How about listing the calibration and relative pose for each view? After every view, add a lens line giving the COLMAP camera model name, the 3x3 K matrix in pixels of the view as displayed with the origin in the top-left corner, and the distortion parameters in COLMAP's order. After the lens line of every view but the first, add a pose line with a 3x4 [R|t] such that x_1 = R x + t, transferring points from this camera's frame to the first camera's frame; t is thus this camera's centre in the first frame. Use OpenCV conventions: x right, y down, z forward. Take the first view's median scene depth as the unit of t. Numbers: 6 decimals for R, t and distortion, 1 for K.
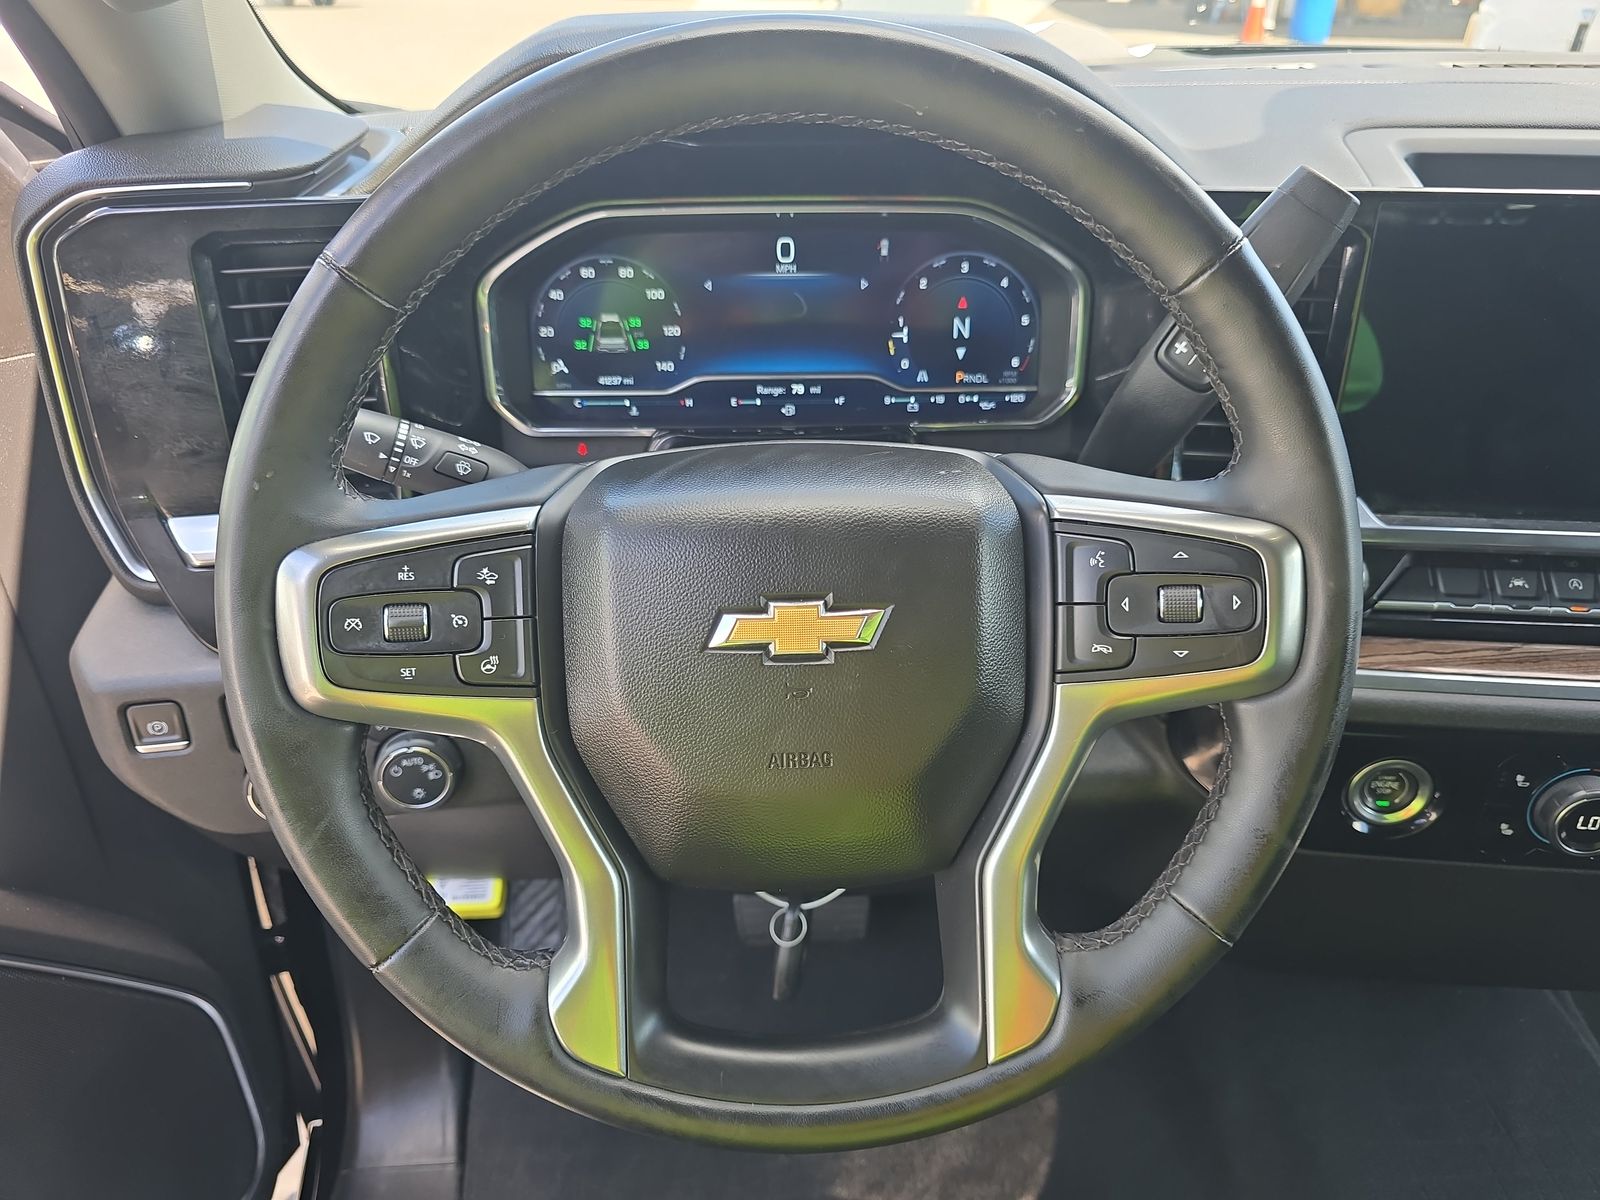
lens RADIAL K [[1078.3, 0, 794.1], [0, 1078.3, 599.6], [0, 0, 1]] dist [0.040283, -0.033532]
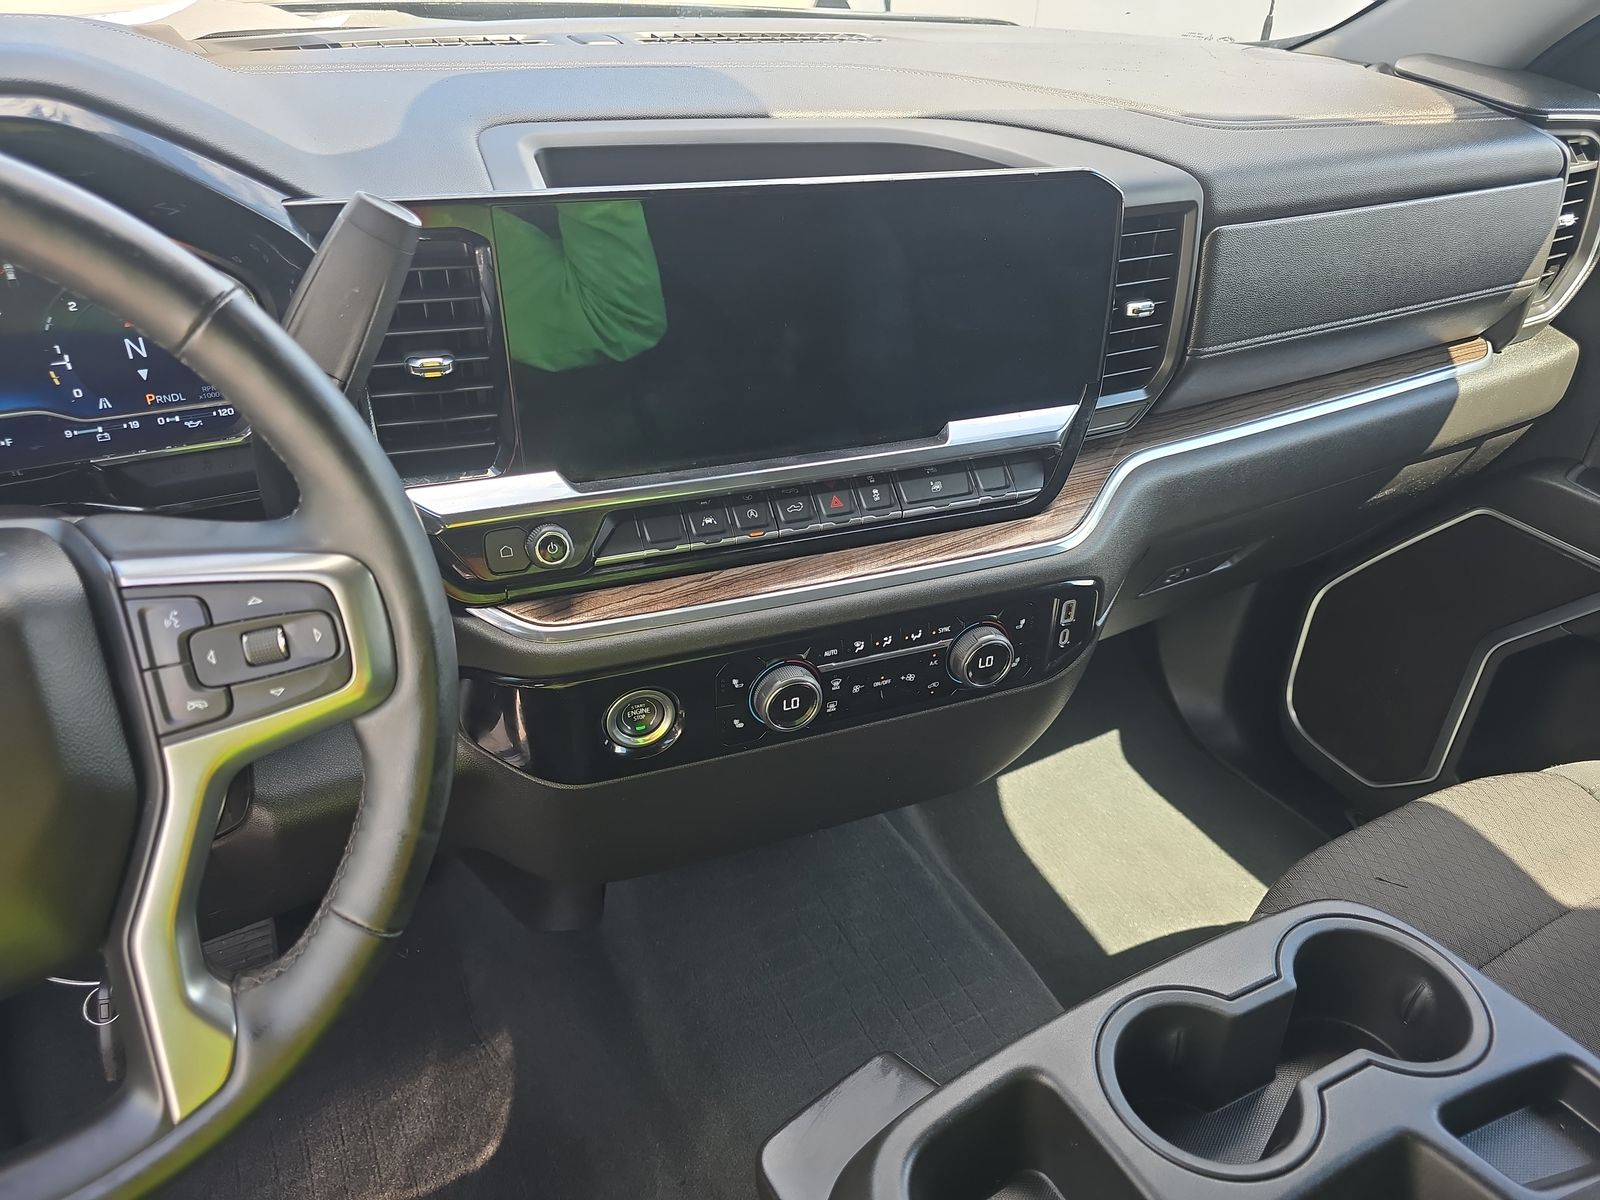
lens RADIAL K [[1078.3, 0, 783.1], [0, 1078.3, 599.3], [0, 0, 1]] dist [0.040283, -0.033532]
pose [[0.896742, -0.206186, 0.391588, 0.250961], [0.179168, 0.978223, 0.104776, -0.037814], [-0.404663, -0.023797, 0.914156, -0.097573]]
